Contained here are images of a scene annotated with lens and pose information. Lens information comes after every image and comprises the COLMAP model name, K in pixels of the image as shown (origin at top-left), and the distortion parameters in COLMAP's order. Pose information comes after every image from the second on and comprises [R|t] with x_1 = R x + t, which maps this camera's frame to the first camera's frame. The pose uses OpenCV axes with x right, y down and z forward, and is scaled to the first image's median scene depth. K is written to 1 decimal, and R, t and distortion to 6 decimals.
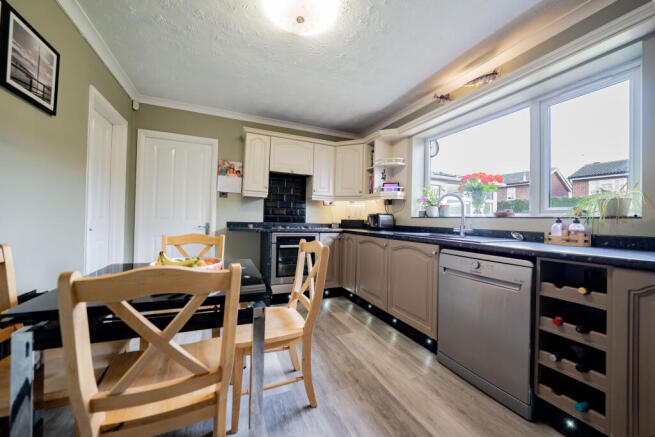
lens RADIAL K [[239.5, 0, 320.7], [0, 239.5, 217.7], [0, 0, 1]] dist [-0.021894, -0.000145]
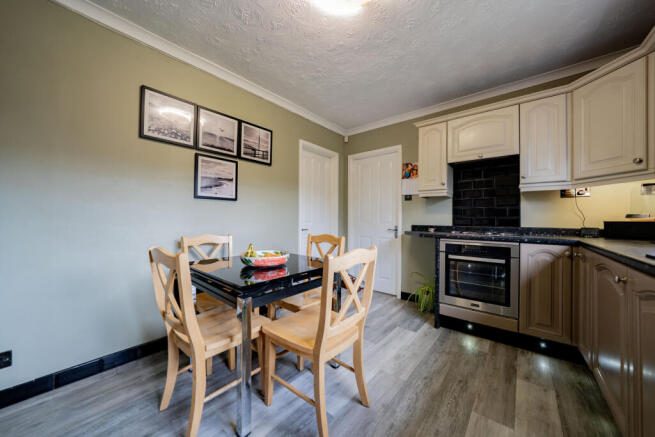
lens RADIAL K [[228.8, 0, 328.5], [0, 228.8, 217.1], [0, 0, 1]] dist [-0.016549, 0.000329]
pose [[0.450104, -0.029369, -0.892493, 0.323398], [0.011491, 0.999567, -0.027098, 0.006292], [0.892902, 0.001941, 0.450247, 0.308185]]
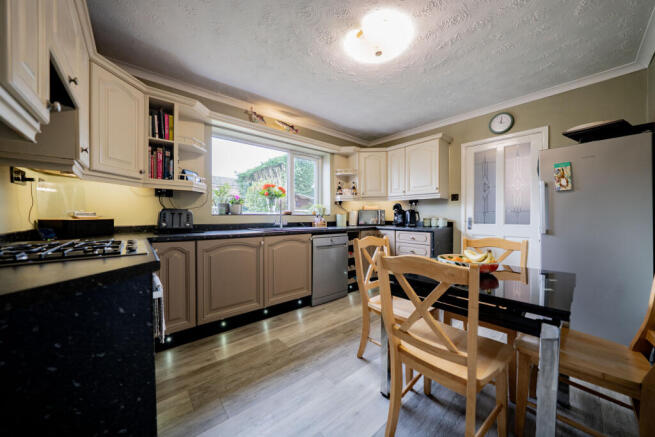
lens RADIAL K [[228.8, 0, 326.0], [0, 228.8, 219.4], [0, 0, 1]] dist [-0.016549, 0.000329]
pose [[-0.304568, -0.033020, 0.951918, -0.597419], [-0.013230, 0.999449, 0.030436, -0.015363], [-0.952399, -0.003325, -0.304837, 0.853406]]
